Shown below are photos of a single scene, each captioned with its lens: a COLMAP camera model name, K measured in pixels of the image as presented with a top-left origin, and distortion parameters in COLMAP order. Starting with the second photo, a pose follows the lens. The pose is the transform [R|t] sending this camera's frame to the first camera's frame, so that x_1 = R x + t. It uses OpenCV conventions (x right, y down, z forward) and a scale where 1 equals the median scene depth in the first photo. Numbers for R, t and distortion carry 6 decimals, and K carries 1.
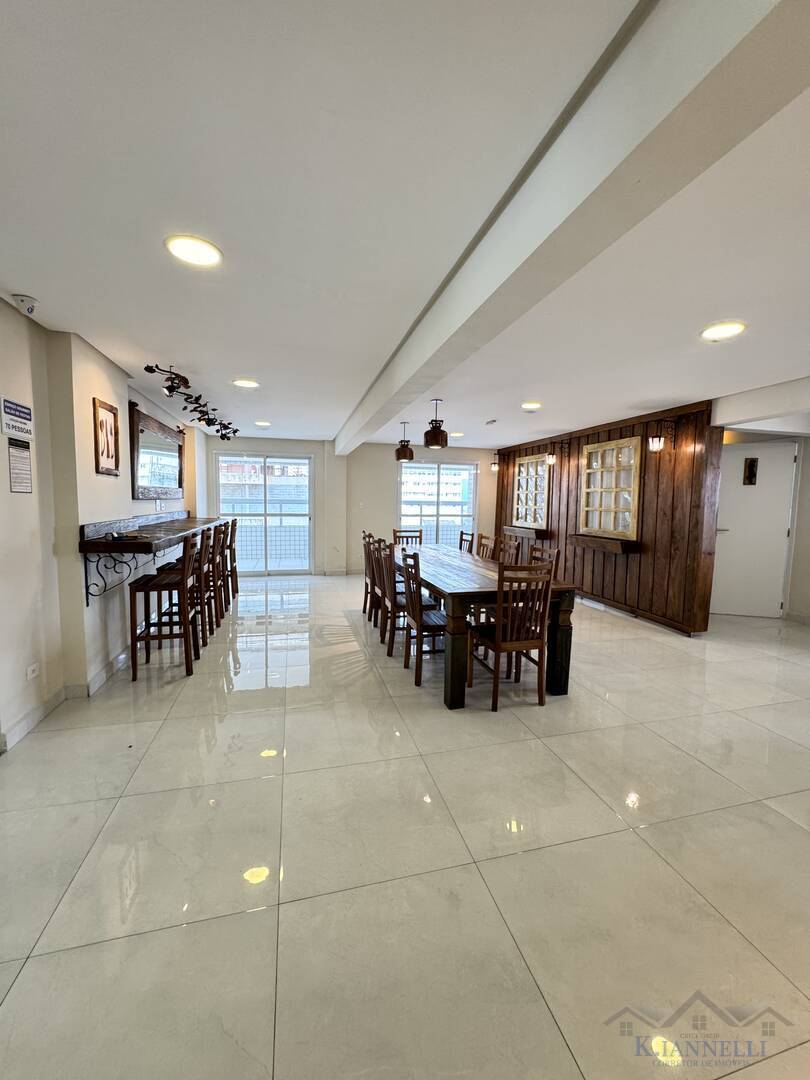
lens RADIAL K [[433.7, 0, 410.4], [0, 433.7, 540.6], [0, 0, 1]] dist [-0.002548, -0.000013]
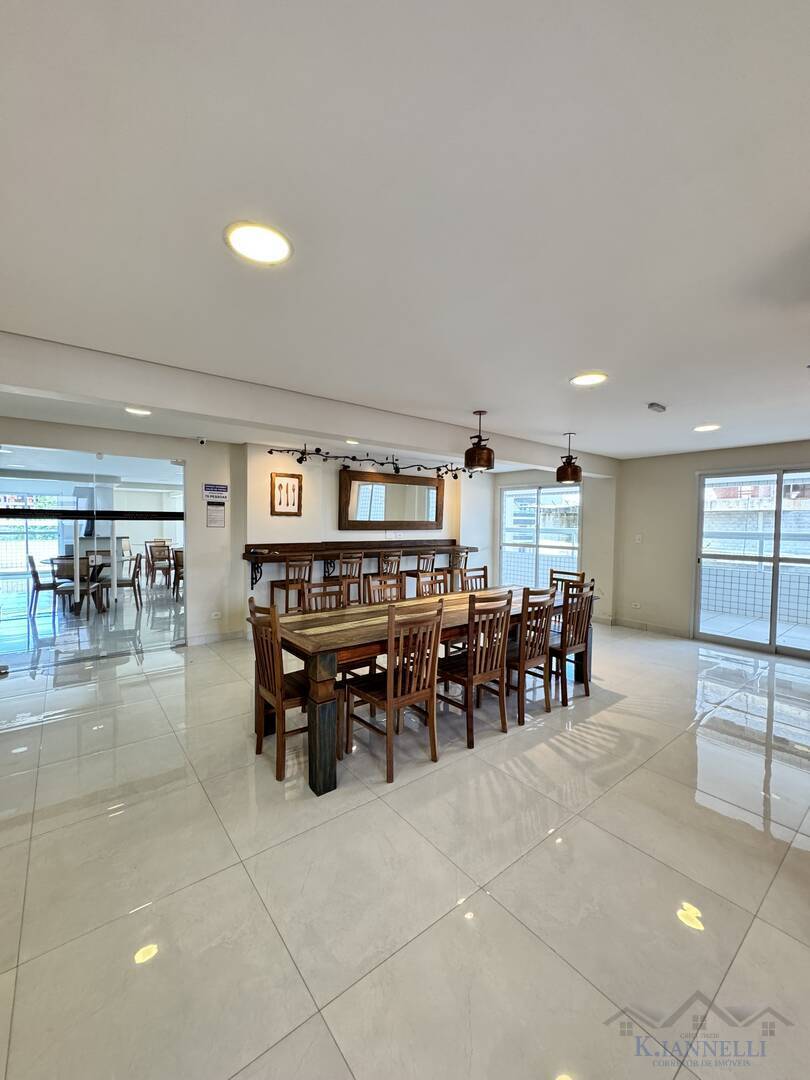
lens RADIAL K [[433.7, 0, 404.8], [0, 433.7, 535.8], [0, 0, 1]] dist [-0.002548, -0.000013]
pose [[0.401274, 0.016353, -0.915812, 0.717654], [-0.089174, 0.995788, -0.021292, -0.055627], [0.911607, 0.090210, 0.401043, 0.525990]]
